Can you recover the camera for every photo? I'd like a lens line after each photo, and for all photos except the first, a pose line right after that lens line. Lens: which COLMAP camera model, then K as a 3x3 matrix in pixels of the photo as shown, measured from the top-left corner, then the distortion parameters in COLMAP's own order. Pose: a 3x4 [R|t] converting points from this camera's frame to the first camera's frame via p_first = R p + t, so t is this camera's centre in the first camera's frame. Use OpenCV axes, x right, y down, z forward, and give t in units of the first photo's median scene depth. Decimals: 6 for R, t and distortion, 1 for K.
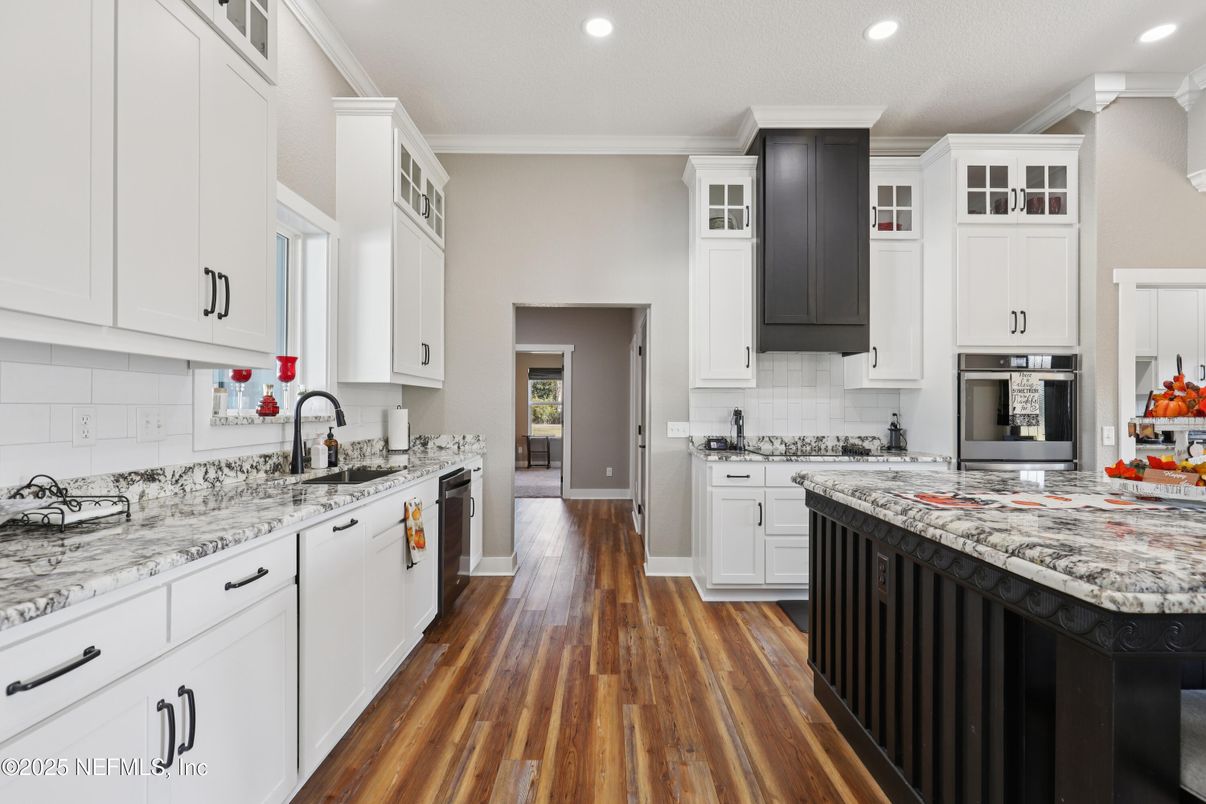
lens RADIAL K [[546.6, 0, 608.3], [0, 546.6, 404.5], [0, 0, 1]] dist [0.000039, 0.000086]
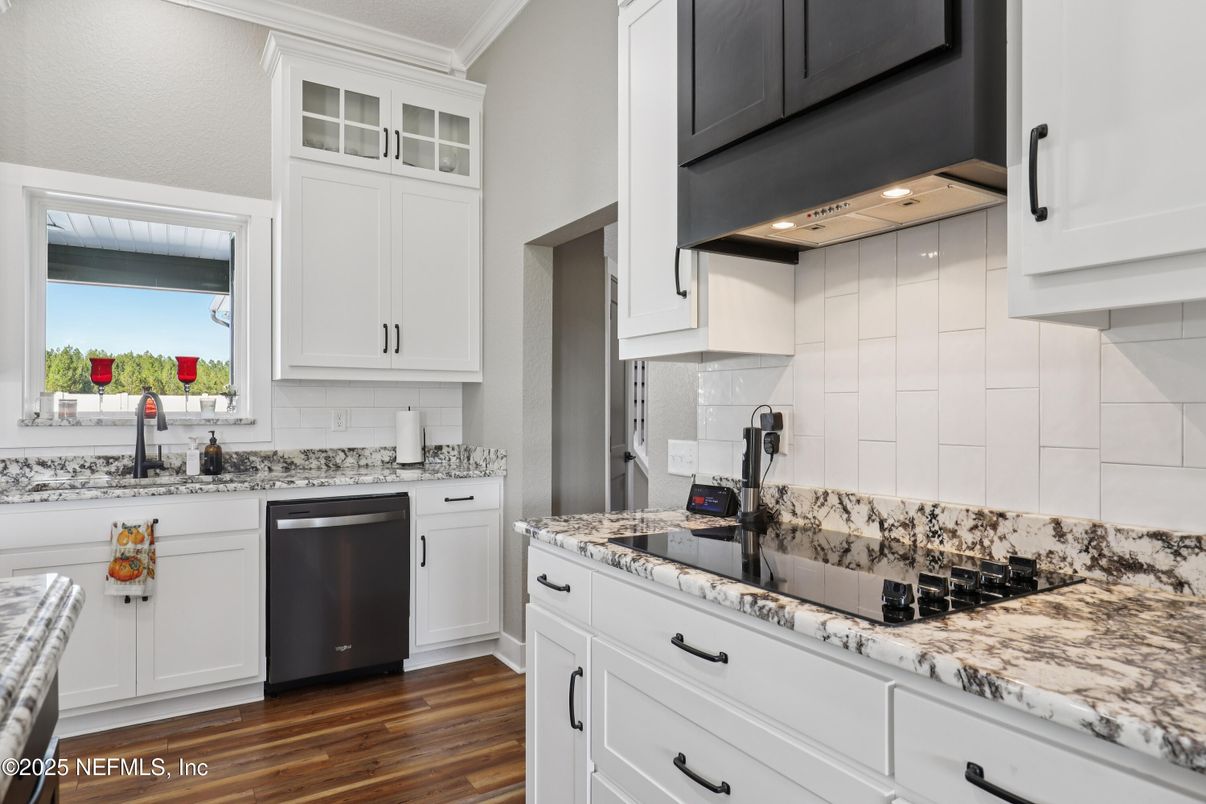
lens RADIAL K [[726.8, 0, 602.6], [0, 726.8, 402.7], [0, 0, 1]] dist [0.017072, -0.004178]
pose [[0.515789, -0.009747, -0.856660, 1.104697], [0.007897, 0.999947, -0.006623, 0.009390], [0.856679, -0.003349, 0.515838, 1.185467]]
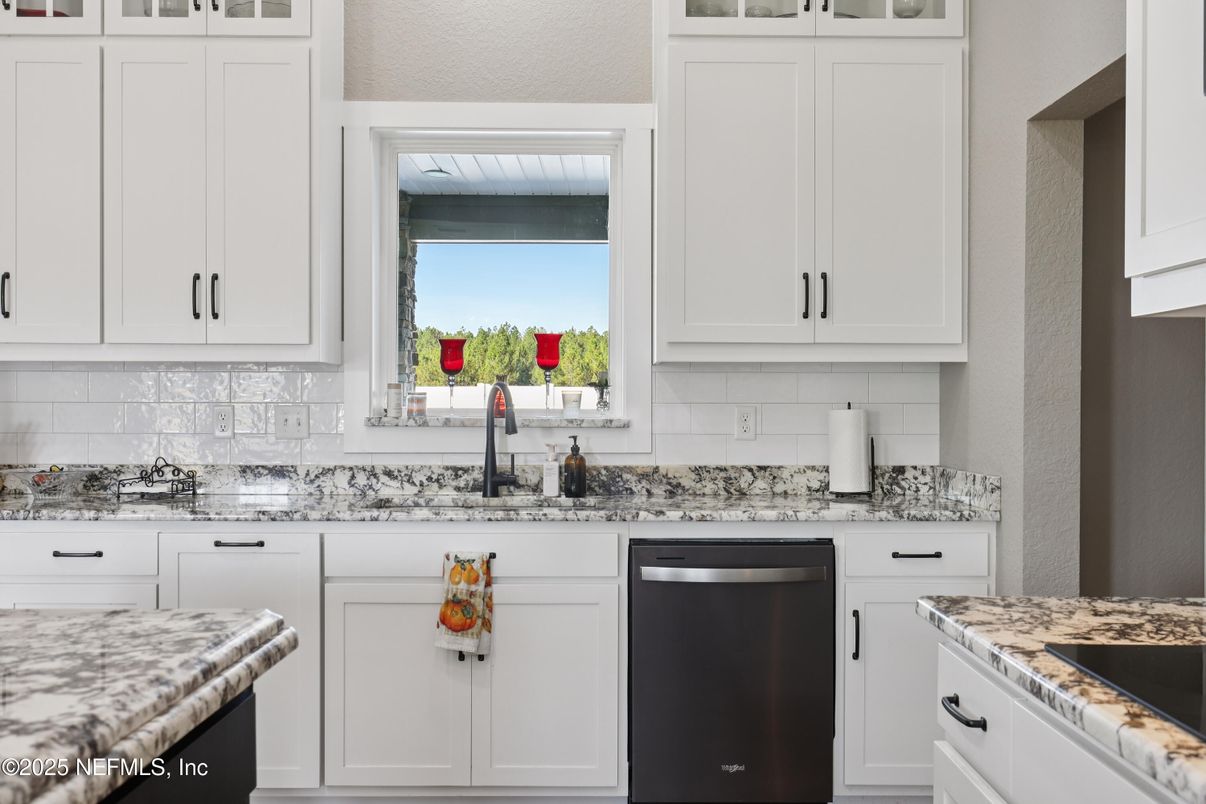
lens RADIAL K [[1165.8, 0, 609.0], [0, 1165.8, 402.5], [0, 0, 1]] dist [0.011705, 0.000000]
pose [[0.000150, -0.004655, -0.999989, 1.125619], [0.004153, 0.999981, -0.004655, 0.009996], [0.999991, -0.004153, 0.000169, 1.328233]]
